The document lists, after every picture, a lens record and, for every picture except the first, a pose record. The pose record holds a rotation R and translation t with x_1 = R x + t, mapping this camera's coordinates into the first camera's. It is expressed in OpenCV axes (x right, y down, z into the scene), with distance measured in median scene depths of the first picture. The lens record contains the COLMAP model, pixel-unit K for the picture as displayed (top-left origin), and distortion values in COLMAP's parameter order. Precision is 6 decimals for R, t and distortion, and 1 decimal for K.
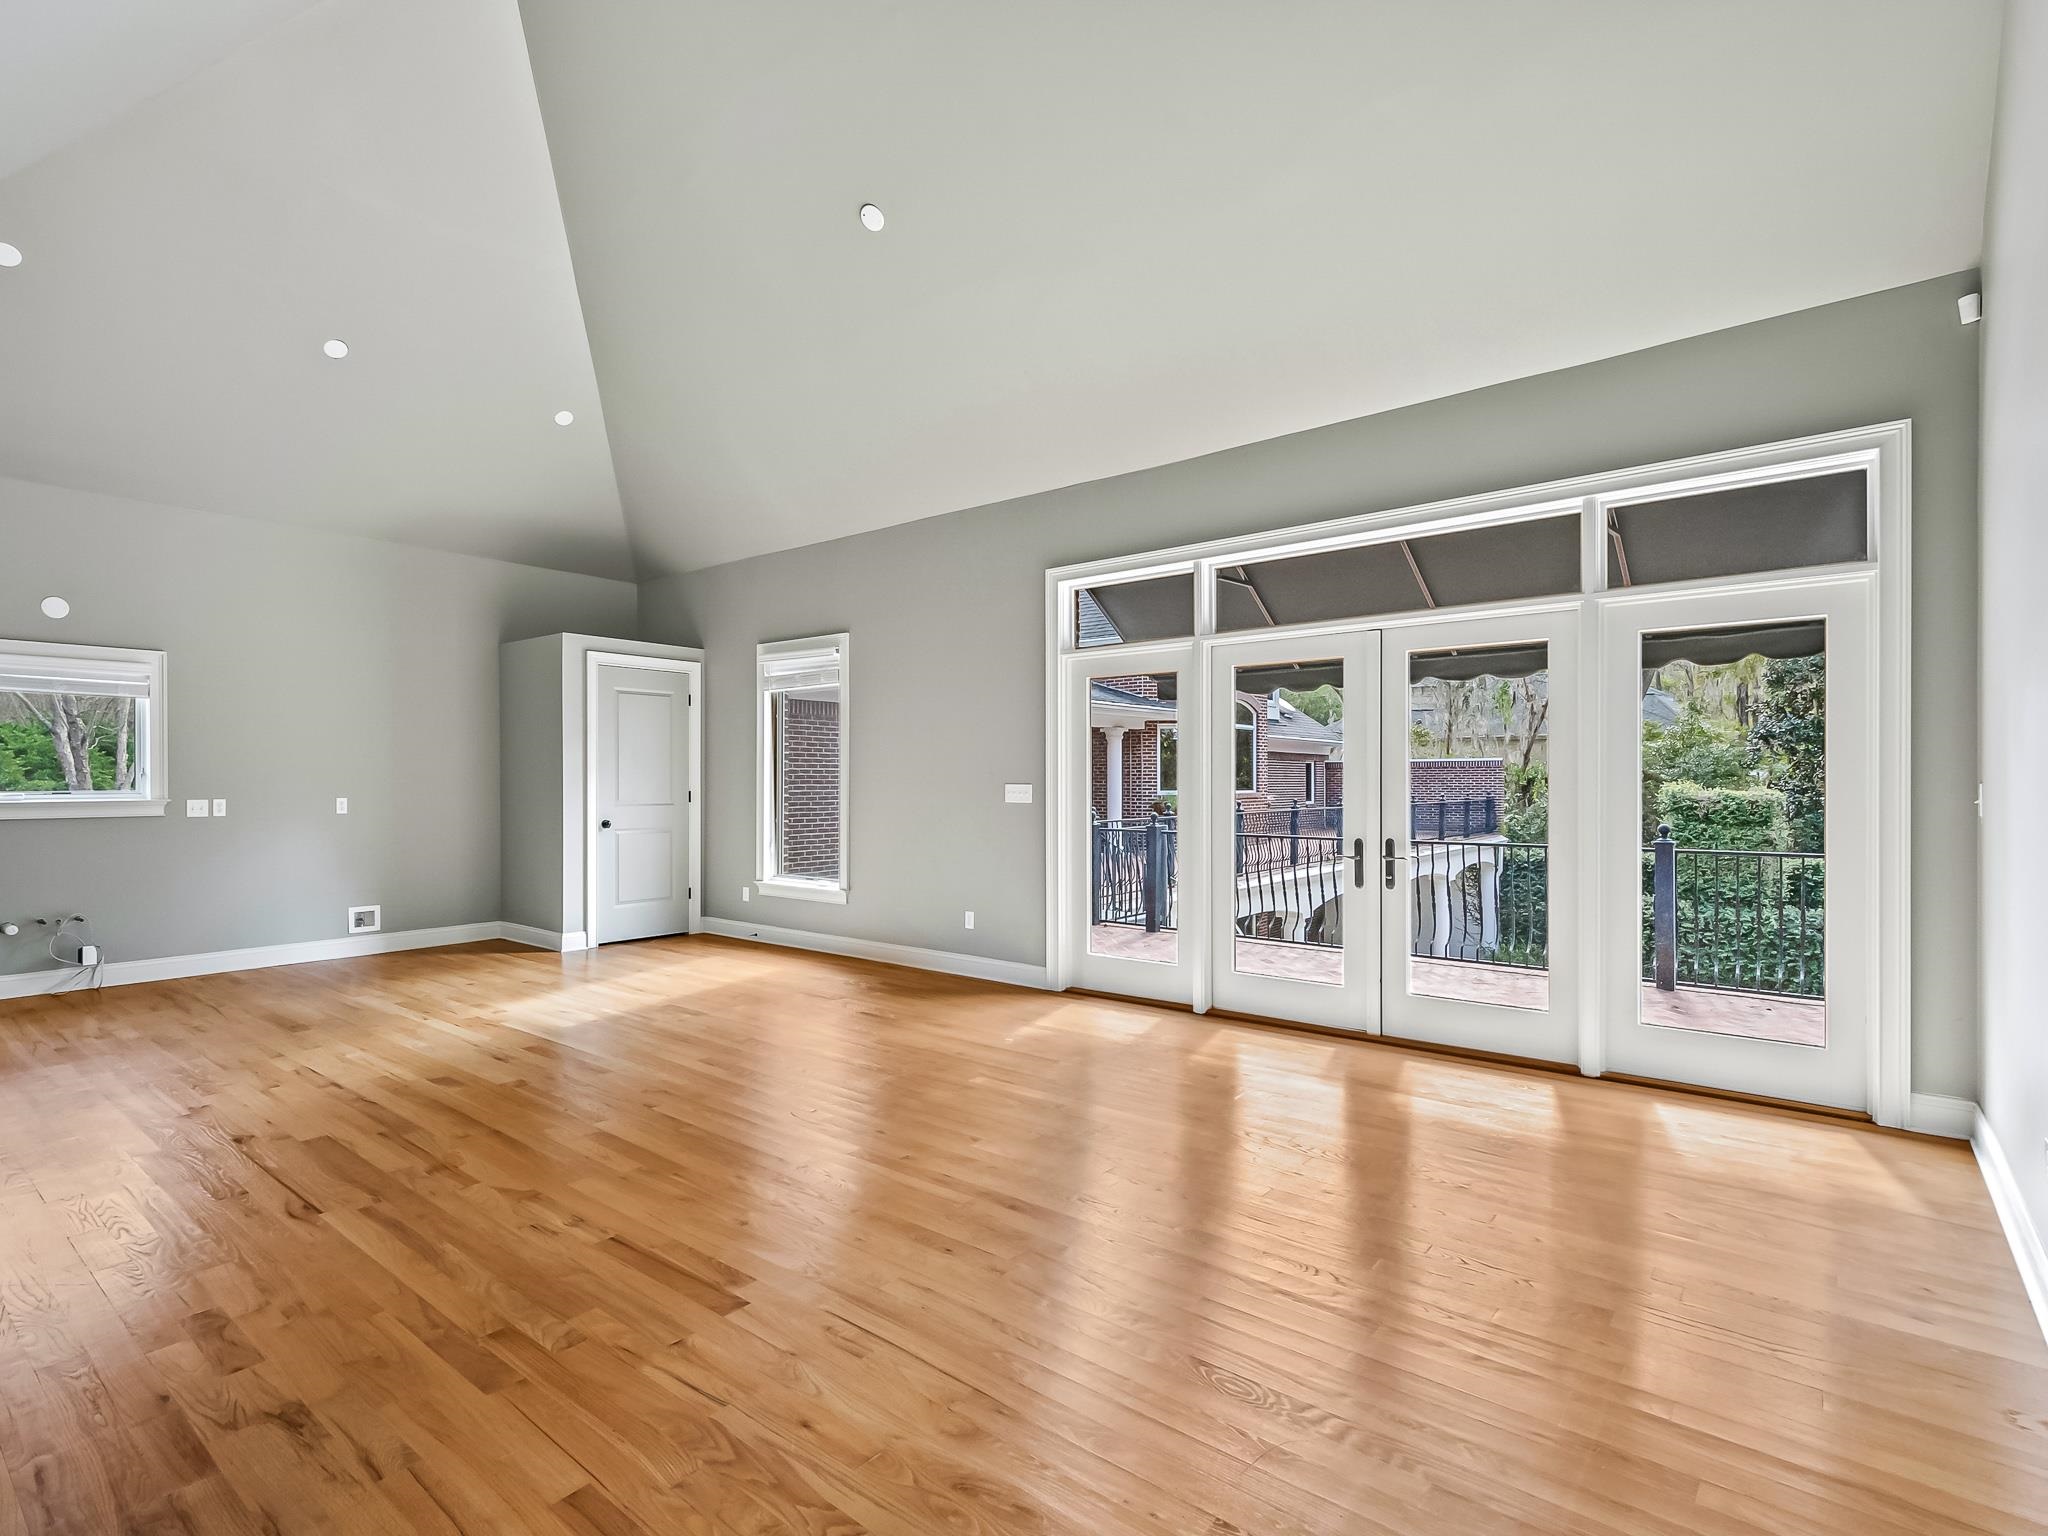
lens RADIAL K [[1017.6, 0, 1014.3], [0, 1017.6, 771.9], [0, 0, 1]] dist [0.026810, -0.001367]
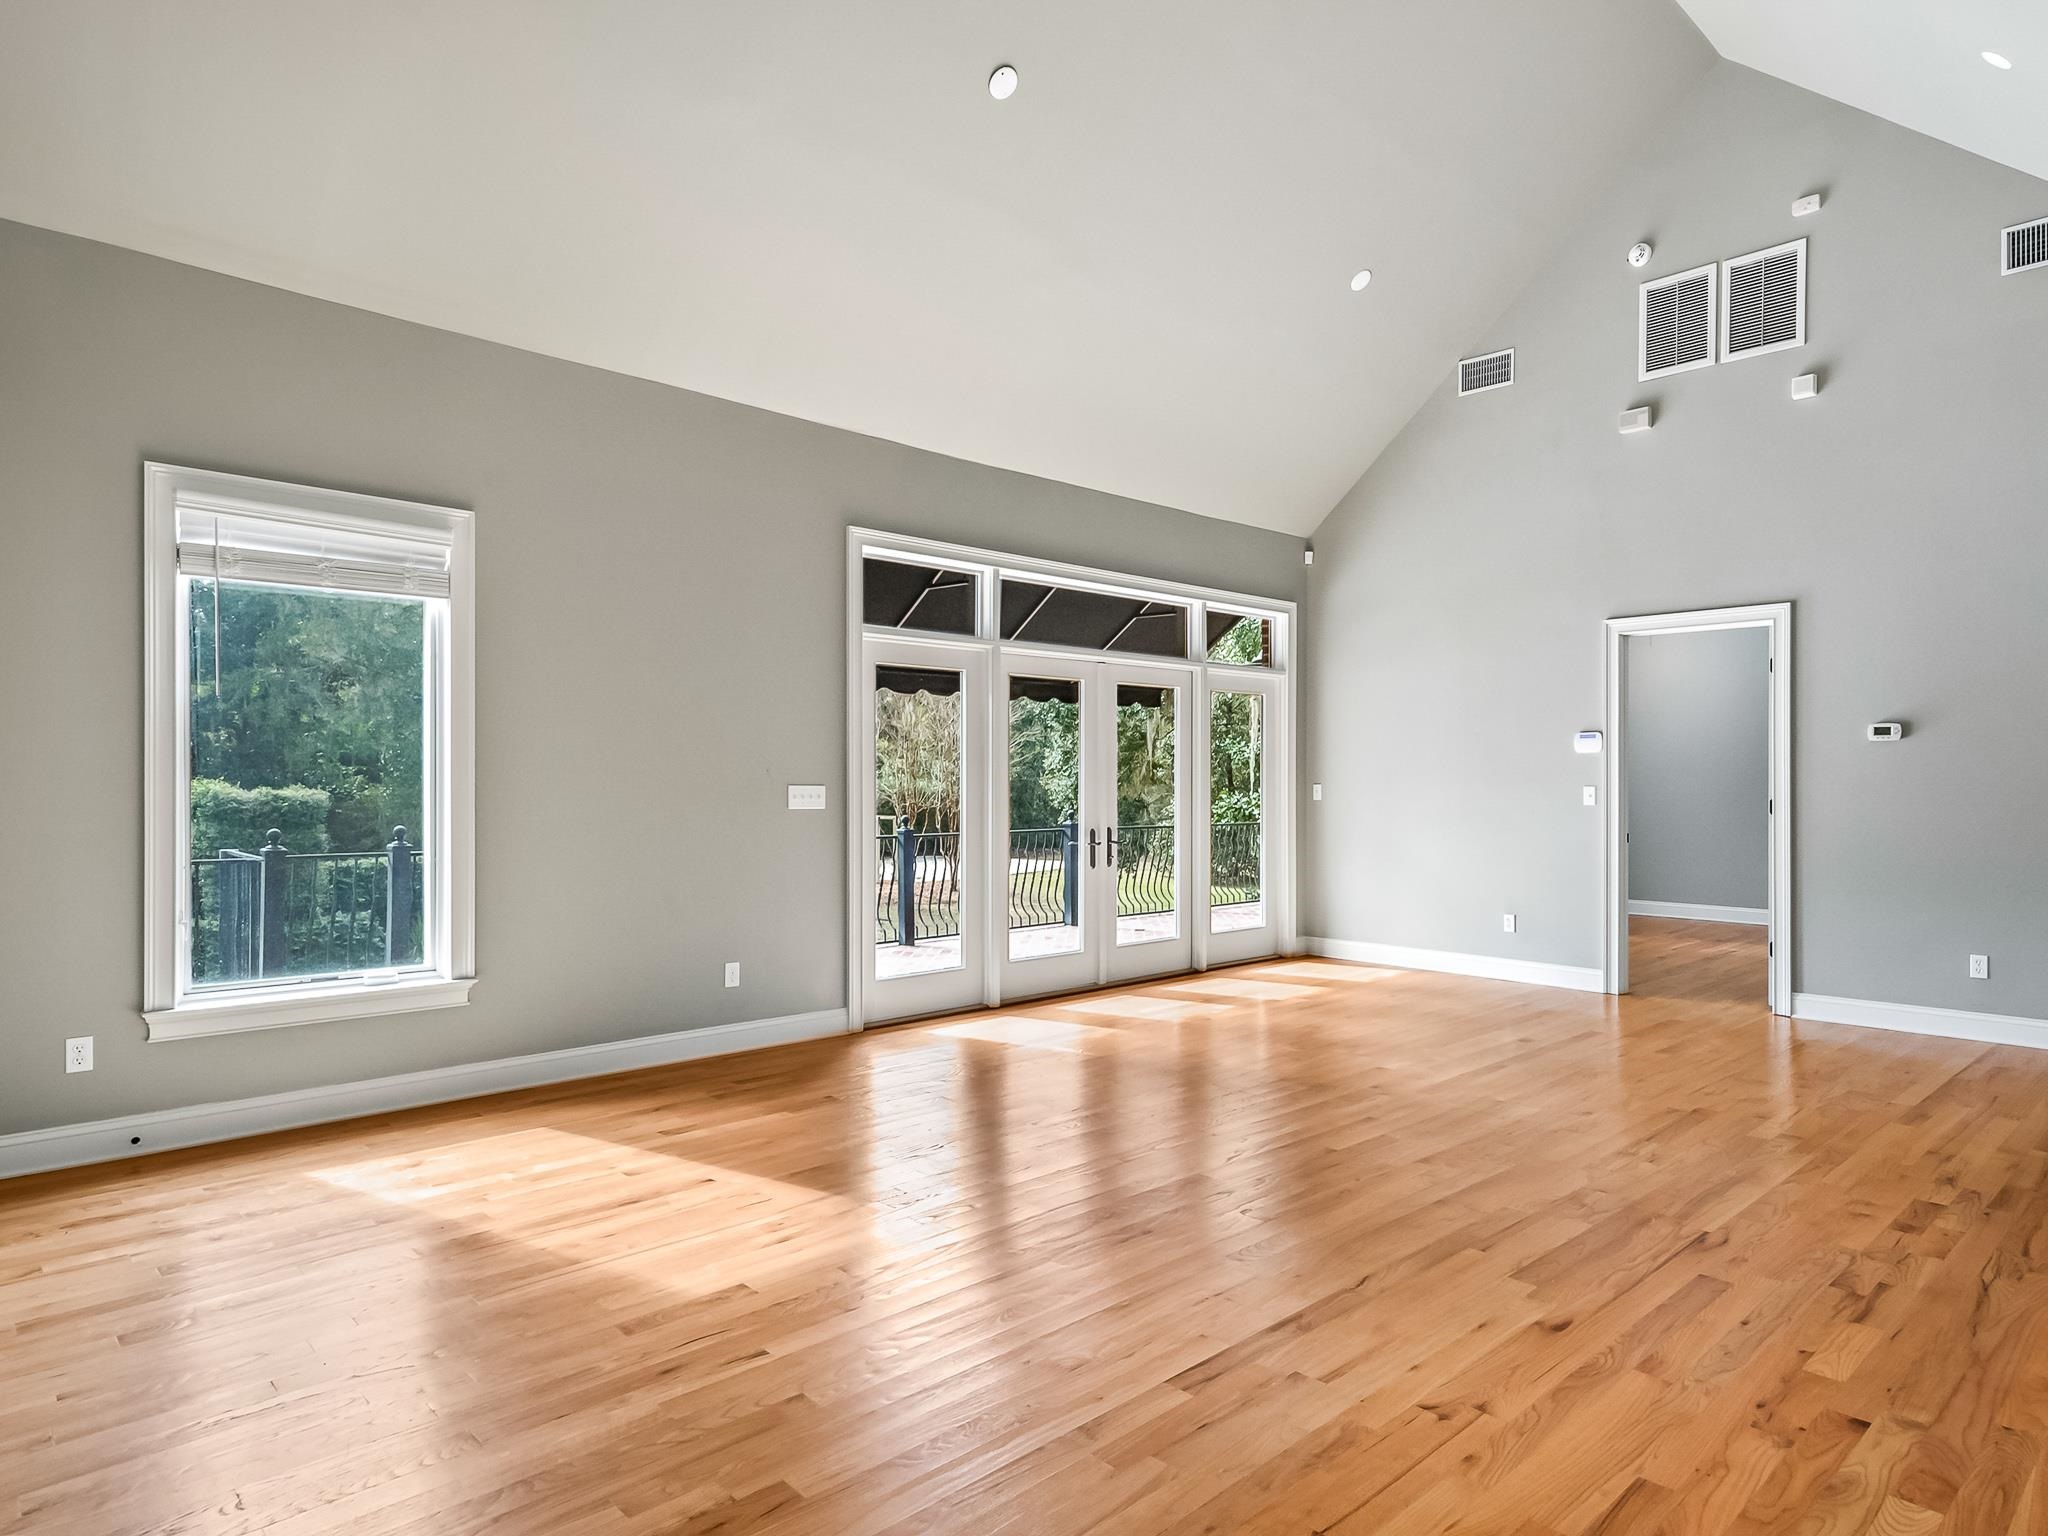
lens RADIAL K [[1218.7, 0, 1023.5], [0, 1218.7, 777.2], [0, 0, 1]] dist [0.004573, 0.000198]
pose [[0.121561, 0.004607, 0.992573, -0.719108], [-0.011755, 0.999926, -0.003201, 0.005343], [-0.992514, -0.011279, 0.121606, 0.573264]]
